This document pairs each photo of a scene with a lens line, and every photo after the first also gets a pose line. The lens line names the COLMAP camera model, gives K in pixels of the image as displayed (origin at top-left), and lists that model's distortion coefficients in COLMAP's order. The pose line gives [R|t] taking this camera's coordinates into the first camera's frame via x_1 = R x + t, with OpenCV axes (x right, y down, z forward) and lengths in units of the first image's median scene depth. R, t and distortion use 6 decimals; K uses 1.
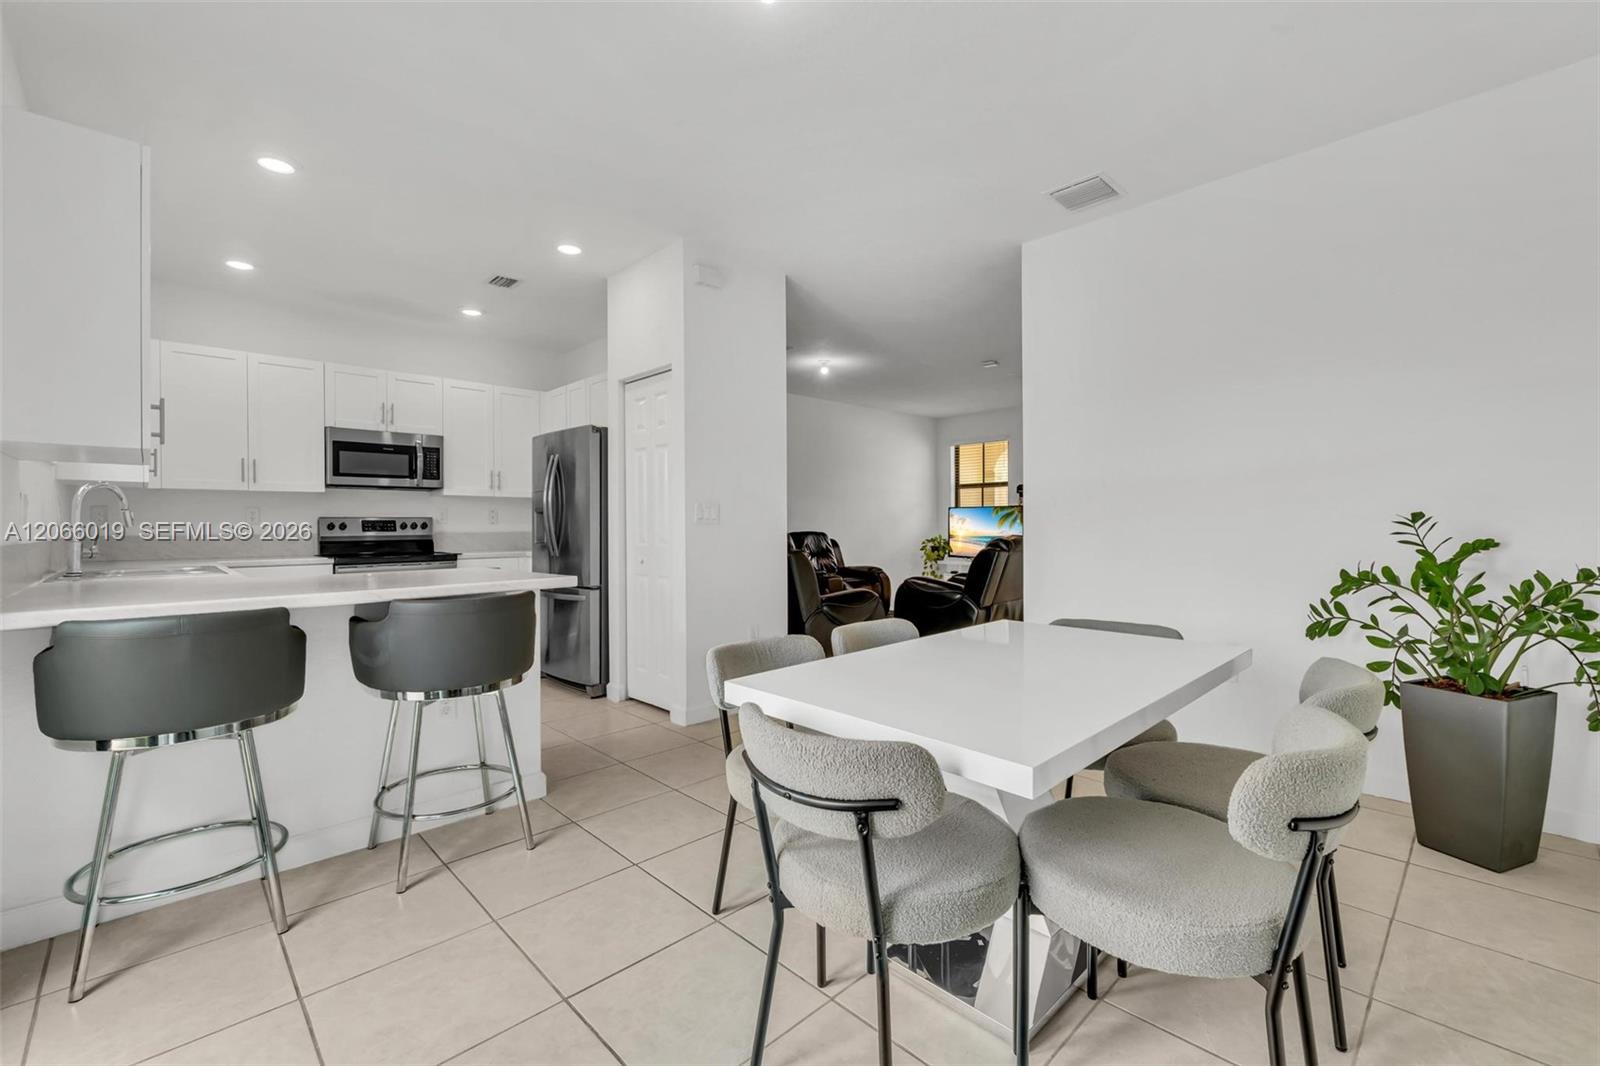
lens RADIAL K [[673.0, 0, 802.0], [0, 673.0, 530.2], [0, 0, 1]] dist [-0.000506, -0.000192]
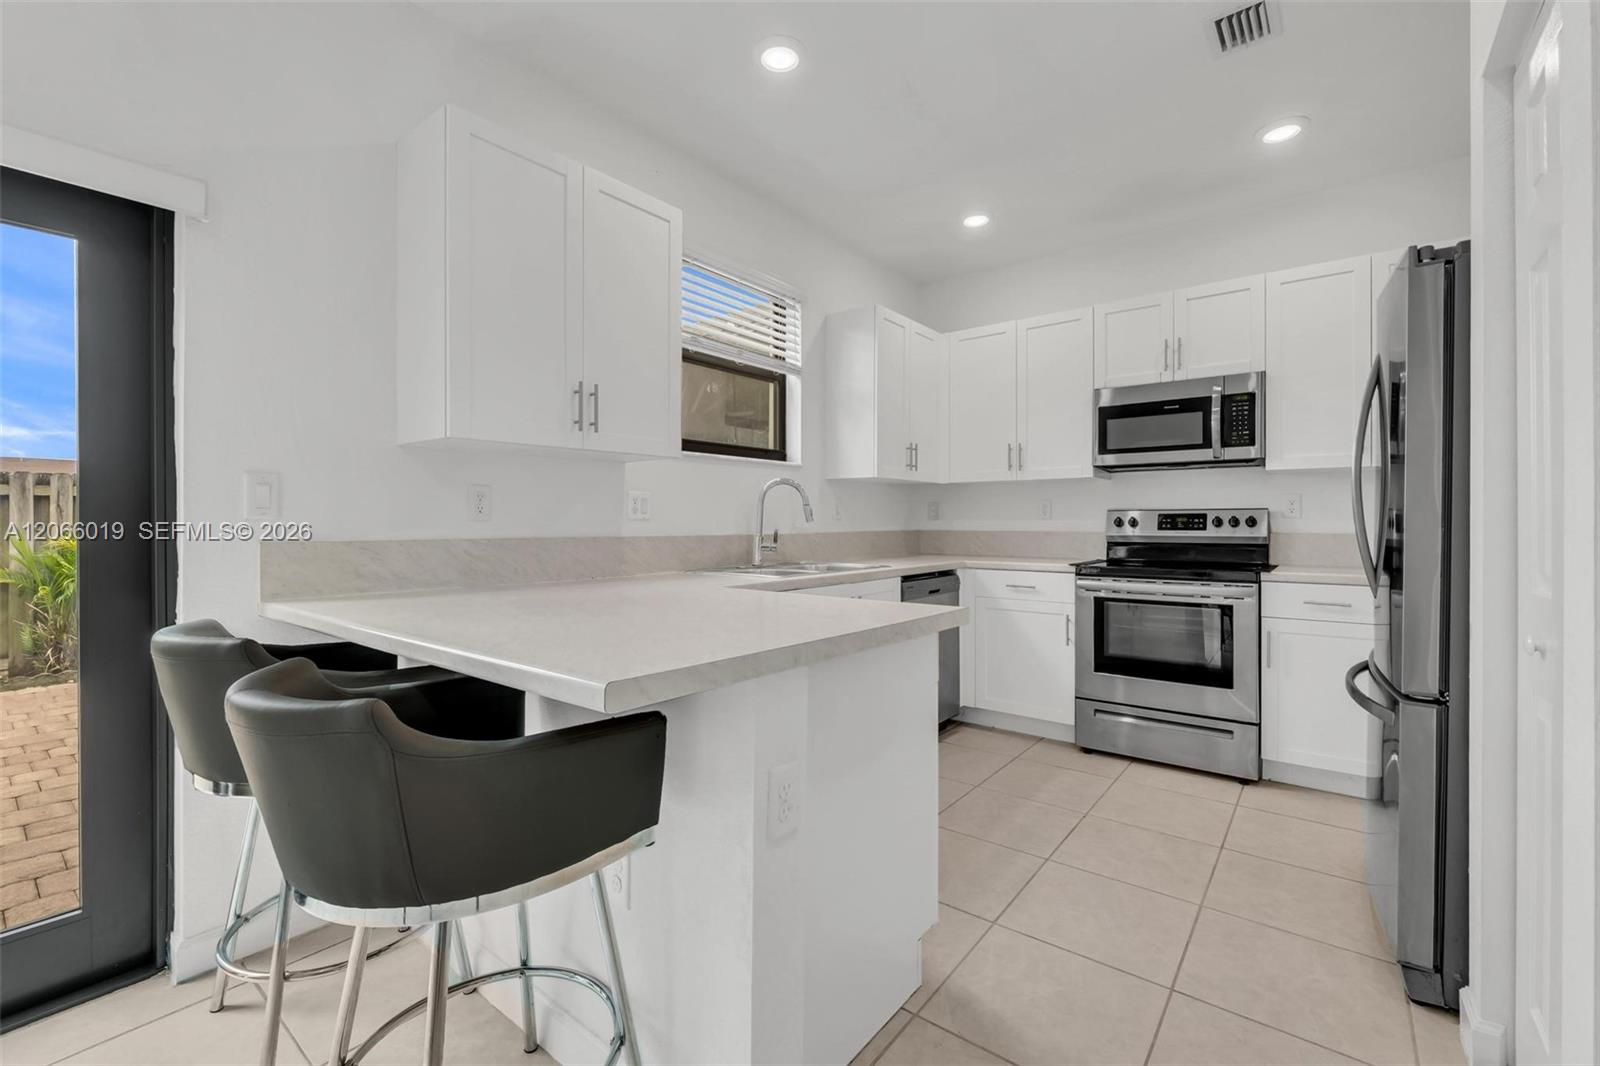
lens RADIAL K [[682.5, 0, 808.7], [0, 682.5, 522.5], [0, 0, 1]] dist [-0.002190, -0.000373]
pose [[0.143549, 0.007572, -0.989614, 0.005554], [-0.007726, 0.999949, 0.006530, -0.007492], [0.989613, 0.006708, 0.143600, 0.540806]]
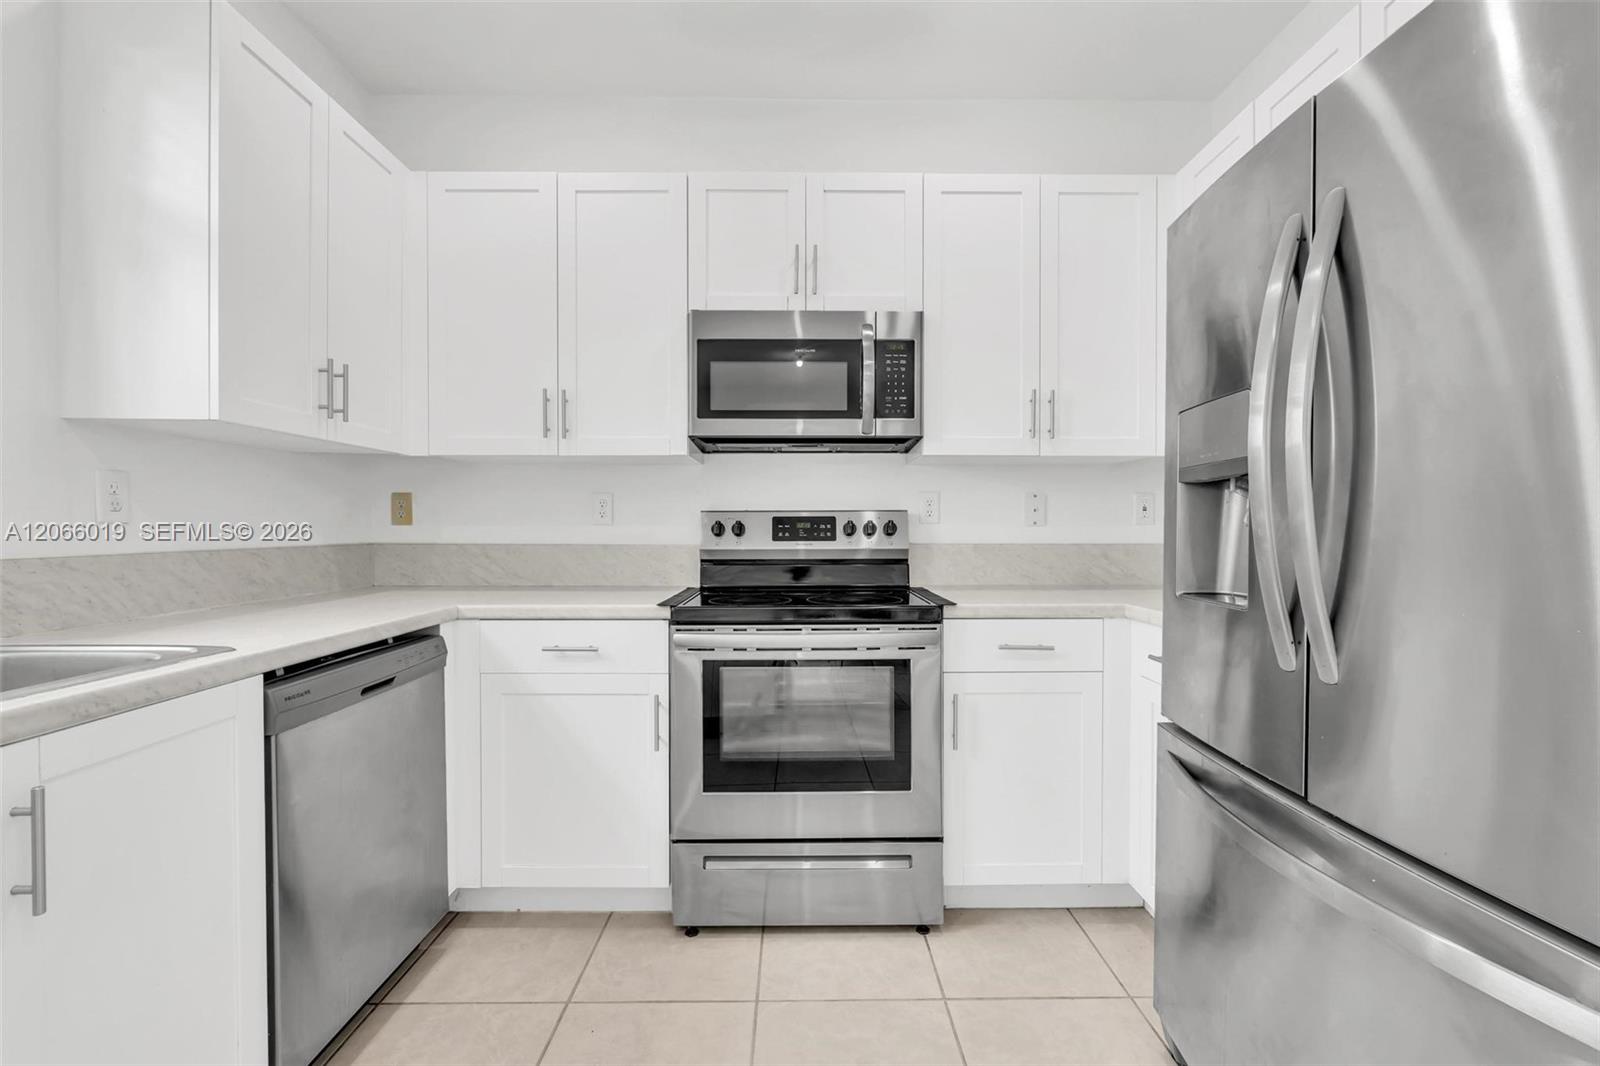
lens RADIAL K [[679.4, 0, 805.1], [0, 679.4, 534.7], [0, 0, 1]] dist [-0.002407, -0.000727]
pose [[0.726906, 0.012727, -0.686619, -0.311282], [-0.009243, 0.999919, 0.008749, -0.006488], [0.686675, -0.000013, 0.726964, 0.676477]]
